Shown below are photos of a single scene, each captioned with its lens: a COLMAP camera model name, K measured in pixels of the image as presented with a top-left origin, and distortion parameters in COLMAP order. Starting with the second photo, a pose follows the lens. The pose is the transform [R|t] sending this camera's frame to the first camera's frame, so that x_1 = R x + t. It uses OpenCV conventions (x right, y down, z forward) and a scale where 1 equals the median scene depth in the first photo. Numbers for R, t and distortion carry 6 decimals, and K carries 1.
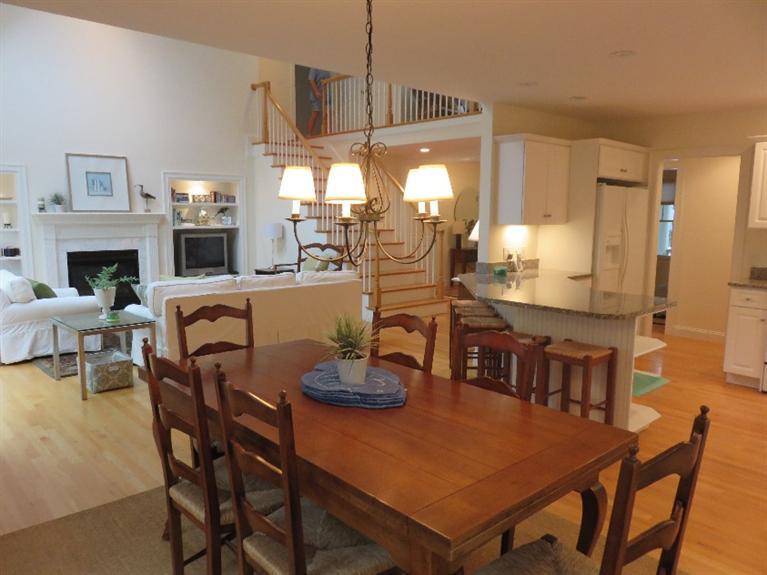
lens RADIAL K [[580.1, 0, 385.3], [0, 580.1, 289.5], [0, 0, 1]] dist [-0.001316, -0.001305]
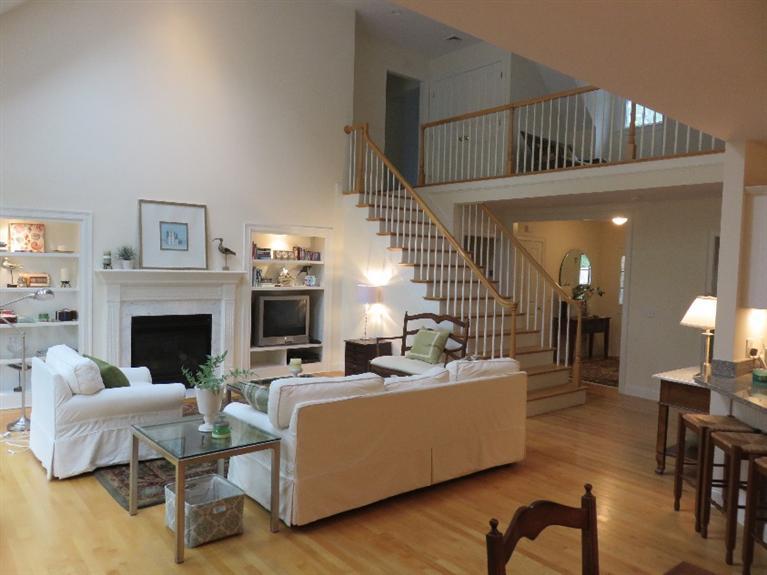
lens RADIAL K [[580.1, 0, 383.2], [0, 580.1, 288.8], [0, 0, 1]] dist [-0.001316, -0.001305]
pose [[0.998660, 0.025827, -0.044842, -0.149237], [-0.029820, 0.995423, -0.090793, -0.038424], [0.042292, 0.092009, 0.994860, 0.180935]]
